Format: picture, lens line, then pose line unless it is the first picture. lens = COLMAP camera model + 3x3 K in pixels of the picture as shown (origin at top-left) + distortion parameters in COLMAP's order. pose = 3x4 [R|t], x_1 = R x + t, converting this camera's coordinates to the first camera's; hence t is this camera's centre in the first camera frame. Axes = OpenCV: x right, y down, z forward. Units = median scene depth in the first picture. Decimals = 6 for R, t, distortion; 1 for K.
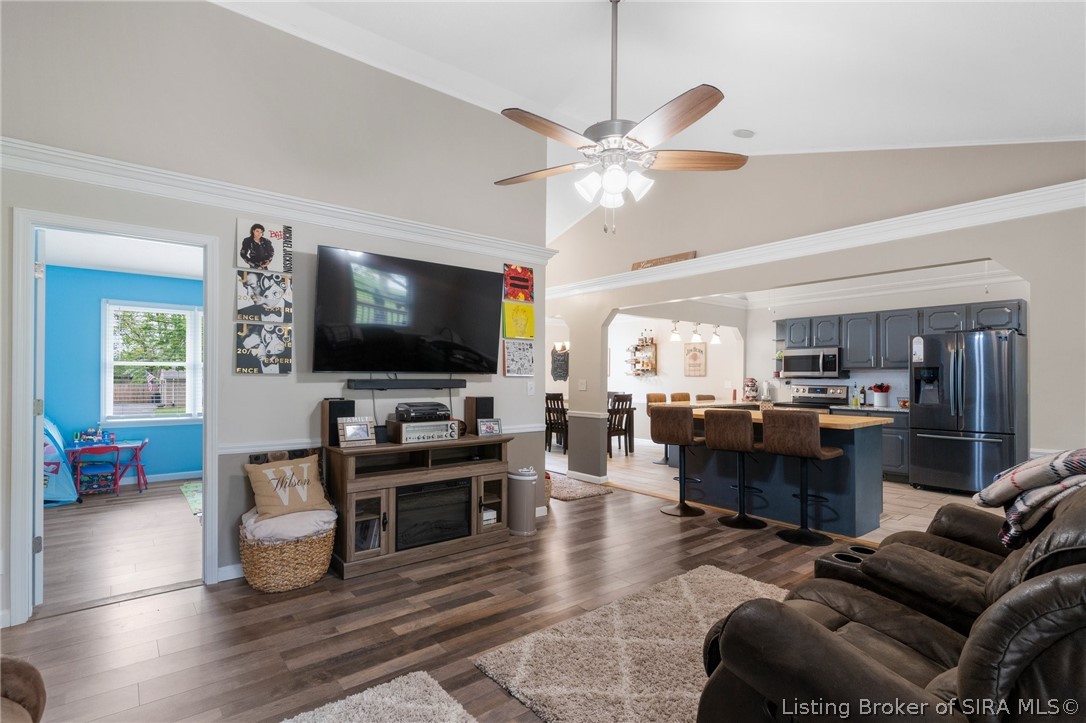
lens RADIAL K [[521.7, 0, 544.8], [0, 521.7, 373.8], [0, 0, 1]] dist [0.002235, -0.000573]
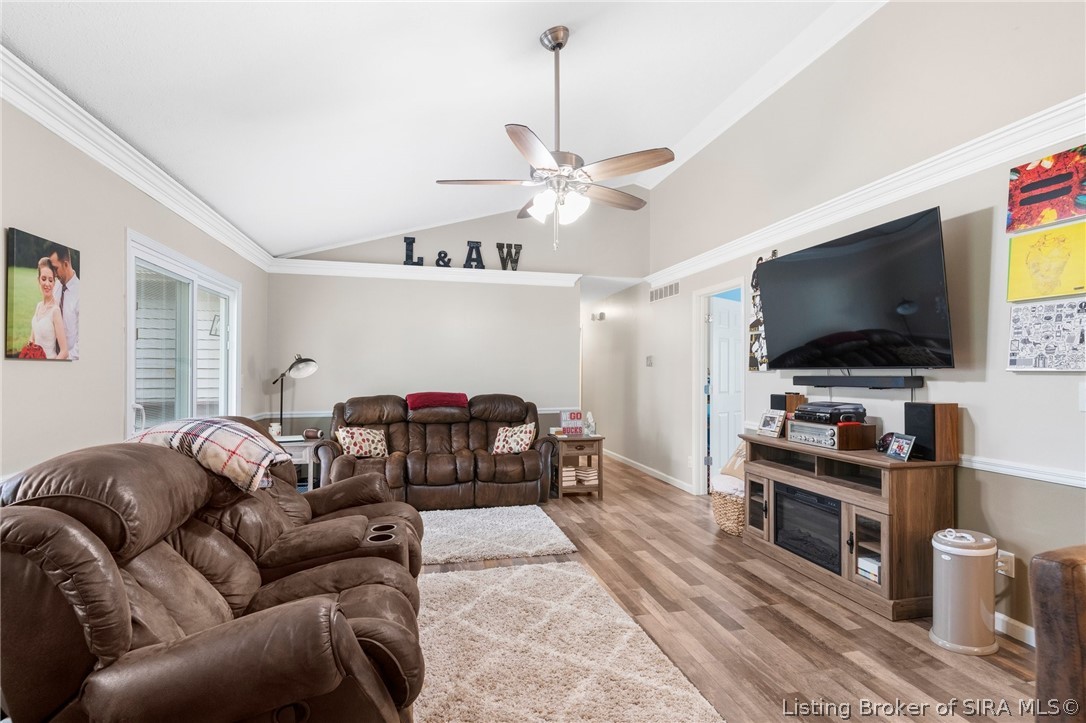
lens RADIAL K [[521.7, 0, 541.0], [0, 521.7, 369.7], [0, 0, 1]] dist [0.002235, -0.000573]
pose [[-0.432784, -0.012176, -0.901416, 0.414072], [-0.000382, 0.999911, -0.013323, 0.006649], [0.901498, -0.005422, -0.432750, 0.510116]]
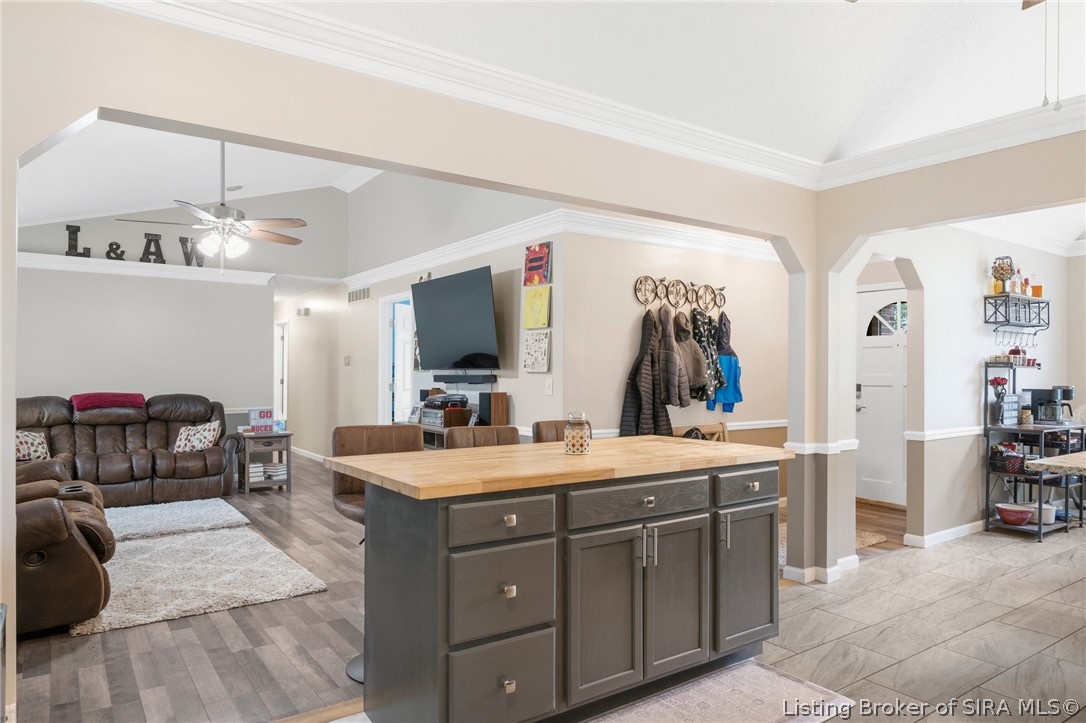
lens RADIAL K [[691.0, 0, 539.8], [0, 691.0, 368.9], [0, 0, 1]] dist [0.002810, -0.000816]
pose [[-0.069111, -0.009377, -0.997565, 0.720644], [0.002791, 0.999950, -0.009593, 0.007211], [0.997605, -0.003447, -0.069082, 0.715211]]
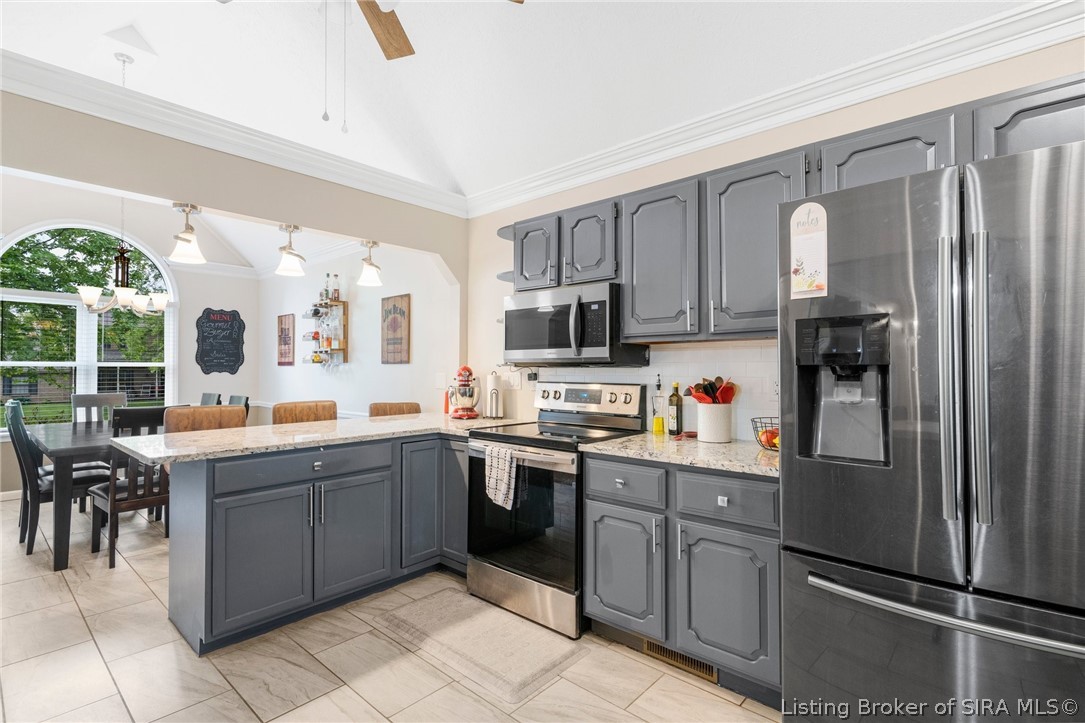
lens RADIAL K [[521.2, 0, 541.1], [0, 521.2, 357.5], [0, 0, 1]] dist [0.002235, -0.000573]
pose [[0.987695, -0.000407, 0.156394, 0.459425], [0.002727, 0.999889, -0.014618, 0.008839], [-0.156370, 0.014865, 0.987587, 0.647597]]
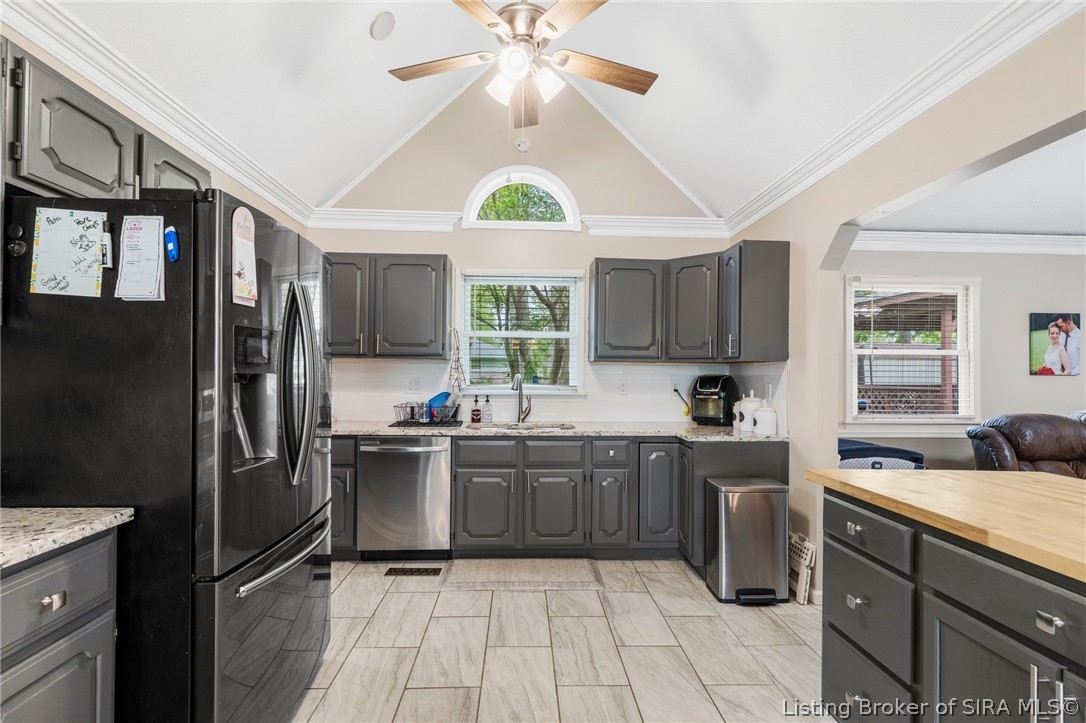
lens RADIAL K [[521.7, 0, 542.5], [0, 521.7, 369.7], [0, 0, 1]] dist [0.002235, -0.000573]
pose [[-0.803937, -0.006928, 0.594675, 0.376859], [-0.017340, 0.999780, -0.011795, 0.007690], [-0.594462, -0.019795, -0.803880, 0.951310]]
